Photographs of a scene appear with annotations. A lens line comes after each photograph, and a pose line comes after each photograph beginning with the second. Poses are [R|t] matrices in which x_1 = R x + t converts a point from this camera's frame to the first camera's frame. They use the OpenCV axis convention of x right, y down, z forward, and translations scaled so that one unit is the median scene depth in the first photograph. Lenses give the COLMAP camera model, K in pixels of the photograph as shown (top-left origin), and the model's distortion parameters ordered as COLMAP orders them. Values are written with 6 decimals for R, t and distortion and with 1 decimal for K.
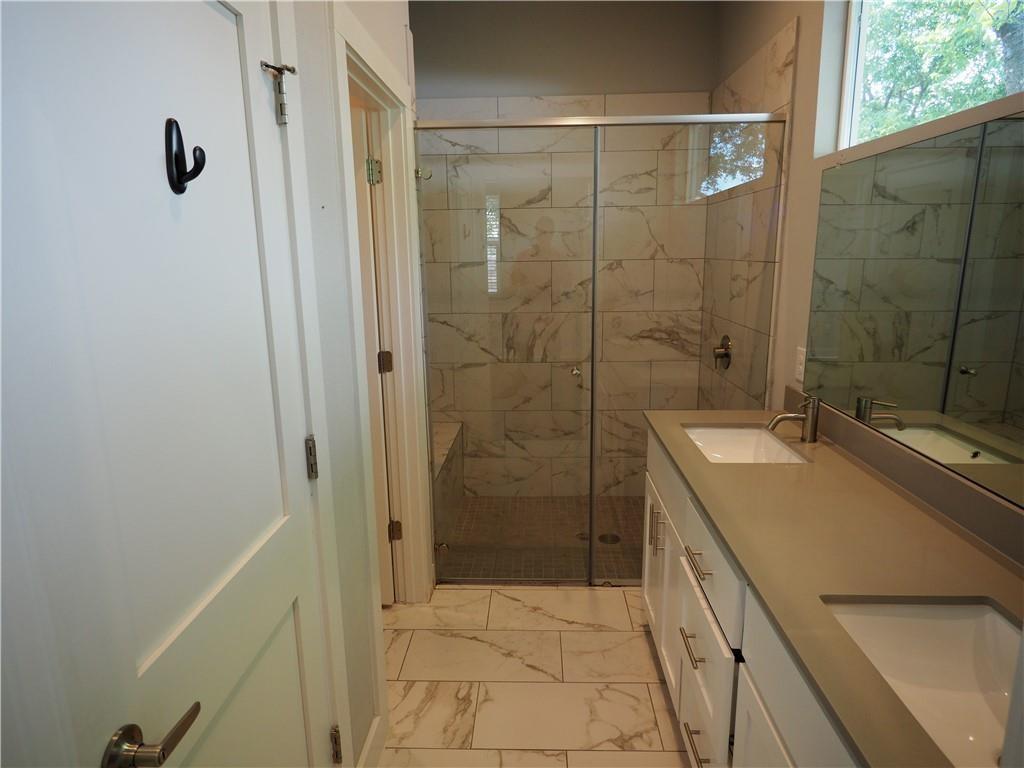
lens RADIAL K [[609.9, 0, 516.6], [0, 609.9, 378.9], [0, 0, 1]] dist [0.003375, -0.002722]
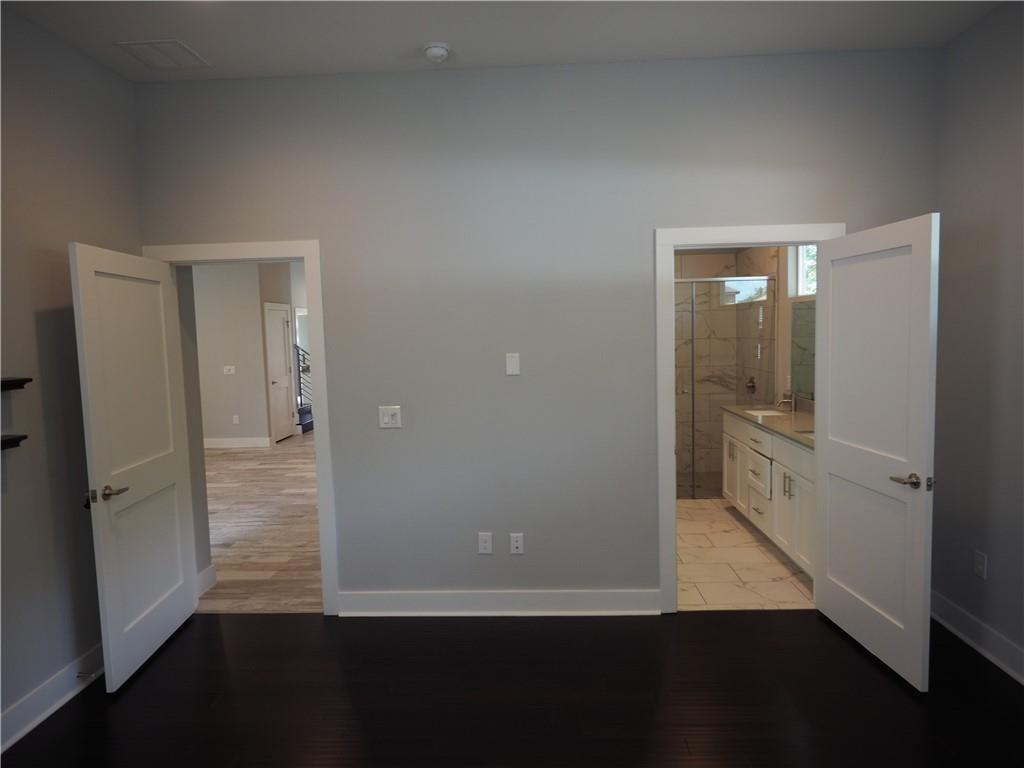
lens RADIAL K [[609.9, 0, 519.4], [0, 609.9, 381.4], [0, 0, 1]] dist [0.003375, -0.002722]
pose [[0.999883, -0.014946, -0.003200, -0.446391], [0.014448, 0.992504, -0.121358, 0.191904], [0.004990, 0.121298, 0.992604, -1.059856]]
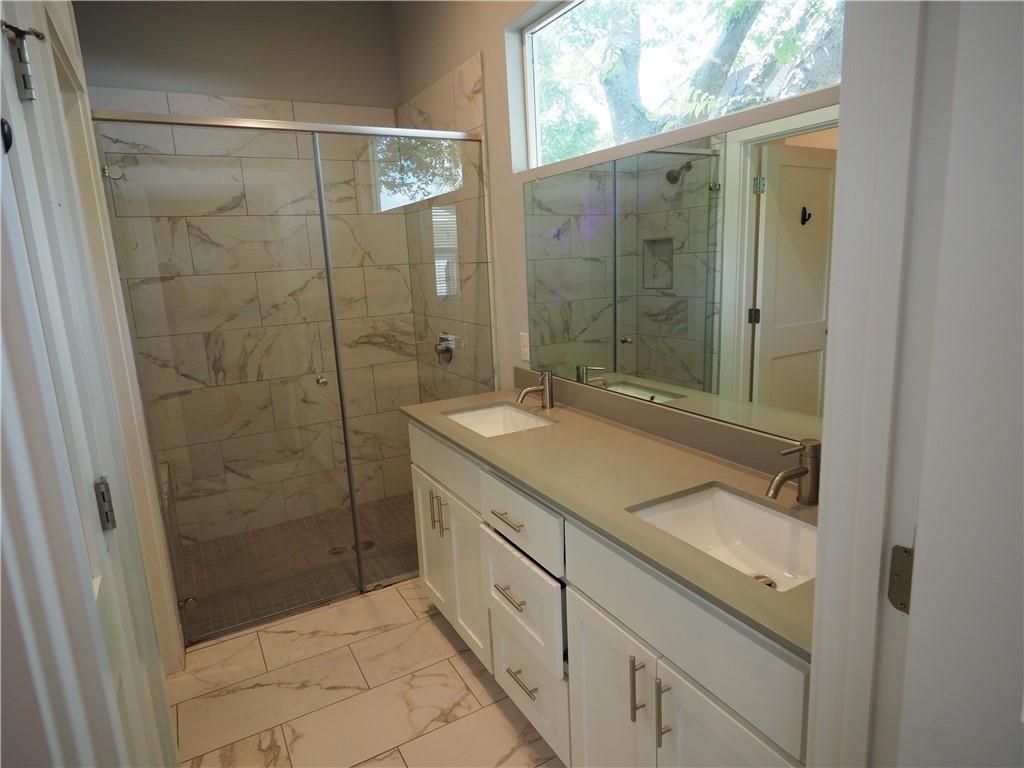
lens RADIAL K [[609.9, 0, 520.6], [0, 609.9, 377.4], [0, 0, 1]] dist [0.003375, -0.002722]
pose [[0.849486, -0.129448, 0.511485, -0.123689], [0.141343, 0.989835, 0.015766, 0.011793], [-0.508326, 0.058902, 0.859148, -0.003868]]
